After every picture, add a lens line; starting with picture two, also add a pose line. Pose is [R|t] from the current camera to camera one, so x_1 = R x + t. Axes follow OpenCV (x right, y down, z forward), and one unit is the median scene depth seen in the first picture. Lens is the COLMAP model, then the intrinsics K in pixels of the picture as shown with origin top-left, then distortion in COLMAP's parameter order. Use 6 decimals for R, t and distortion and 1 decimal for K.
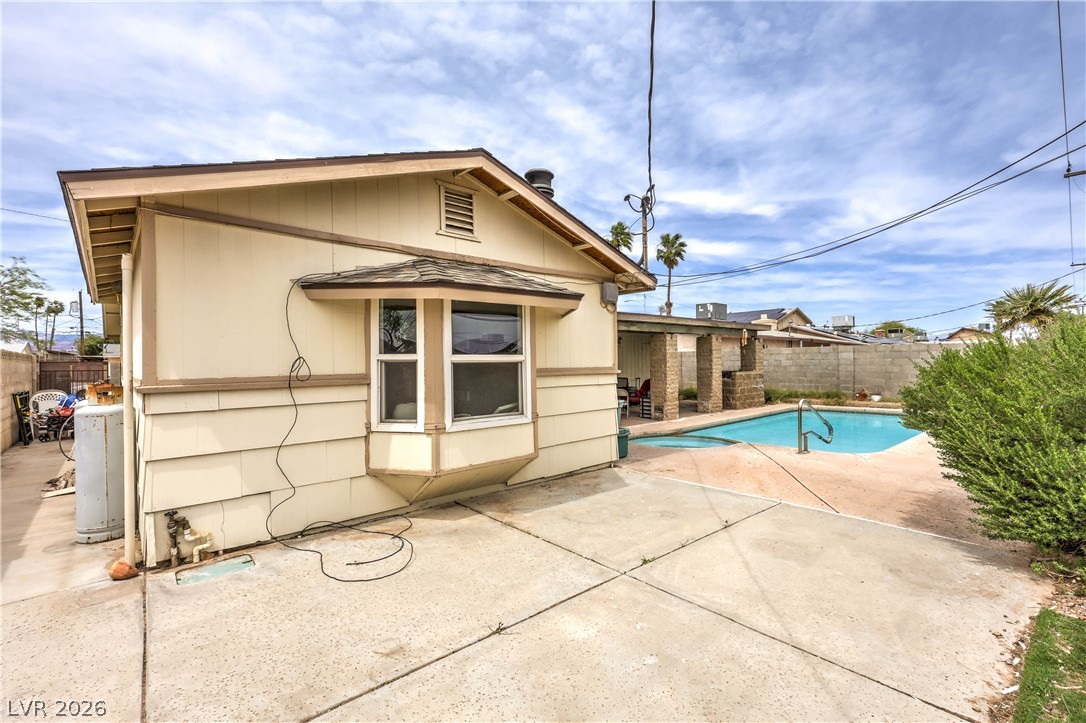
lens RADIAL K [[465.6, 0, 536.9], [0, 465.6, 365.2], [0, 0, 1]] dist [0.004086, 0.000266]
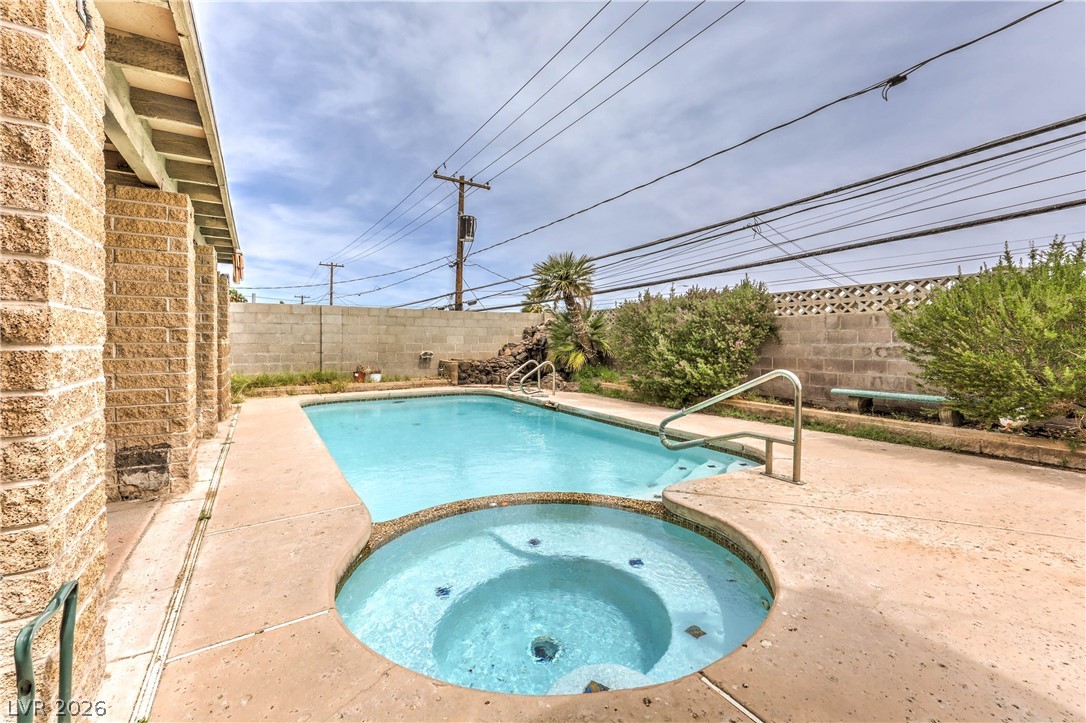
lens RADIAL K [[461.7, 0, 535.6], [0, 461.7, 350.8], [0, 0, 1]] dist [0.010363, -0.000163]
pose [[0.173742, -0.004659, 0.984780, 0.084694], [0.002922, 0.999987, 0.004216, 0.051650], [-0.984787, 0.002145, 0.173753, 1.258684]]
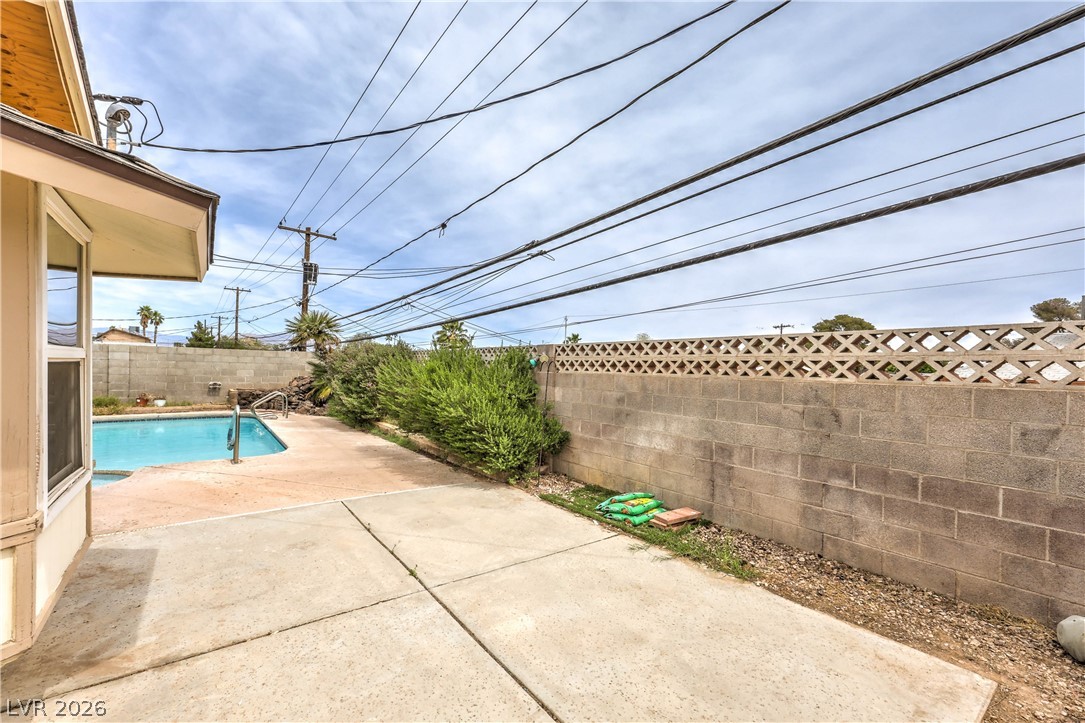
lens RADIAL K [[461.2, 0, 559.0], [0, 461.2, 377.5], [0, 0, 1]] dist [0.010363, -0.000163]
pose [[0.054665, -0.004151, 0.998496, -0.331453], [-0.018483, 0.999816, 0.005168, -0.000167], [-0.998334, -0.018738, 0.054578, 0.301030]]
